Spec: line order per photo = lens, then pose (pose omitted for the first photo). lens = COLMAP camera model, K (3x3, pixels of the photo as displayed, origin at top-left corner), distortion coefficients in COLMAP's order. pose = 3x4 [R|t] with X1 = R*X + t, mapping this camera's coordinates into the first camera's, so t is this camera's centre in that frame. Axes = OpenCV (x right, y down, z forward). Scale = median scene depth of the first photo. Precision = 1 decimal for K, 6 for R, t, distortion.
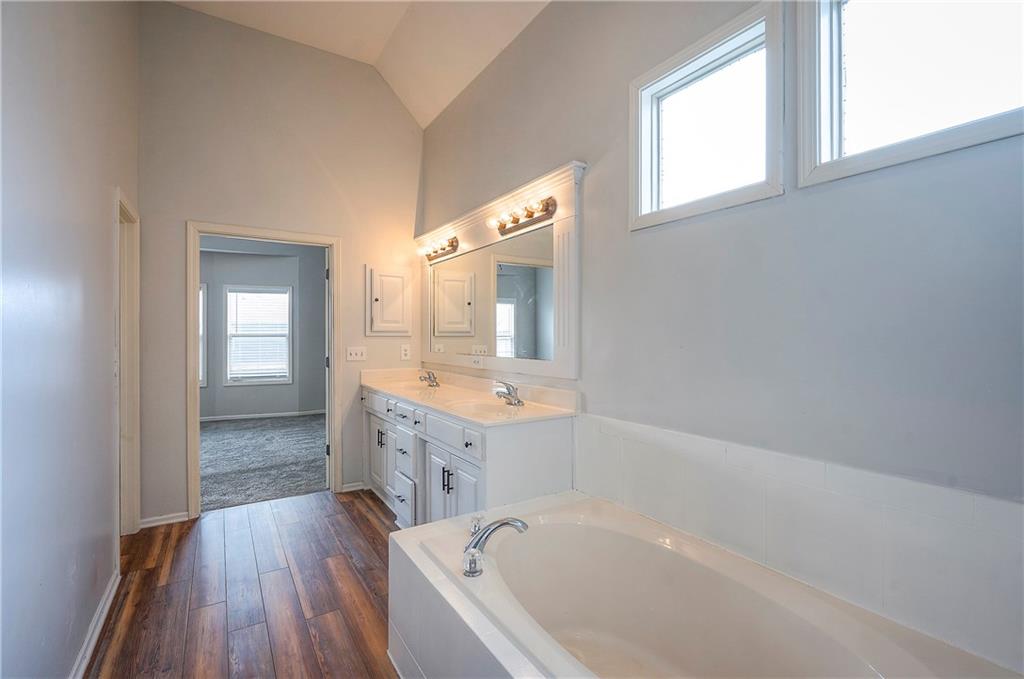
lens RADIAL K [[465.4, 0, 516.4], [0, 465.4, 335.6], [0, 0, 1]] dist [-0.004562, 0.000887]
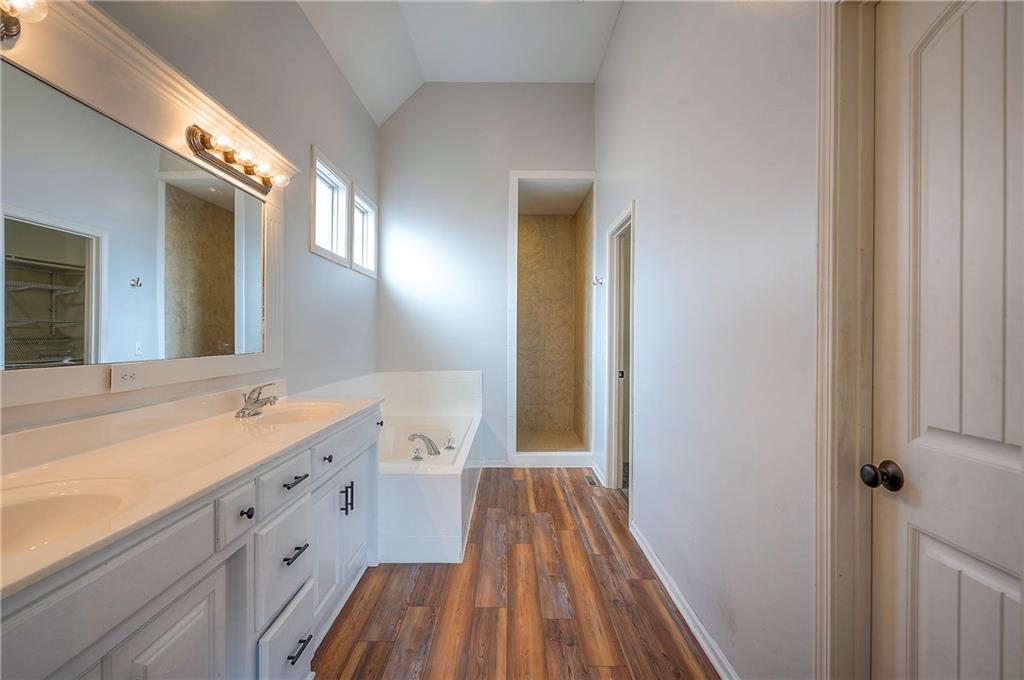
lens RADIAL K [[465.4, 0, 515.3], [0, 465.4, 341.6], [0, 0, 1]] dist [-0.004562, 0.000887]
pose [[-0.849055, -0.000046, 0.528304, -1.034944], [0.000879, 0.999998, 0.001500, 0.042680], [-0.528303, 0.001738, -0.849054, 1.908479]]
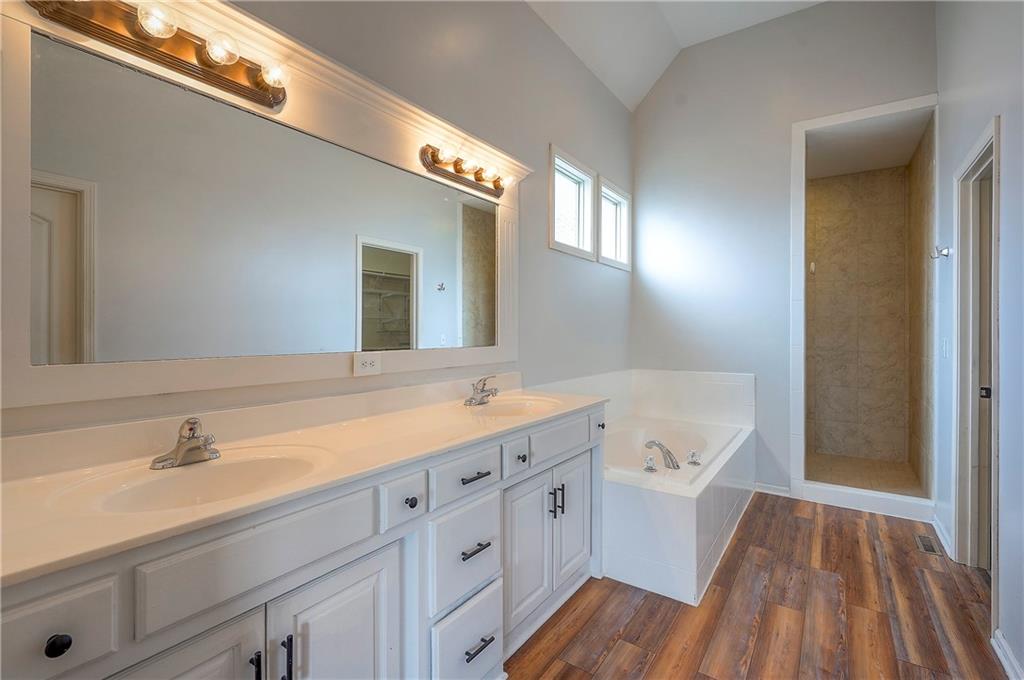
lens RADIAL K [[465.4, 0, 509.5], [0, 465.4, 329.6], [0, 0, 1]] dist [-0.004562, 0.000887]
pose [[-0.385070, 0.003657, 0.922880, -1.046244], [-0.012517, 0.999879, -0.009184, 0.039087], [-0.922802, -0.015088, -0.384978, 1.715491]]
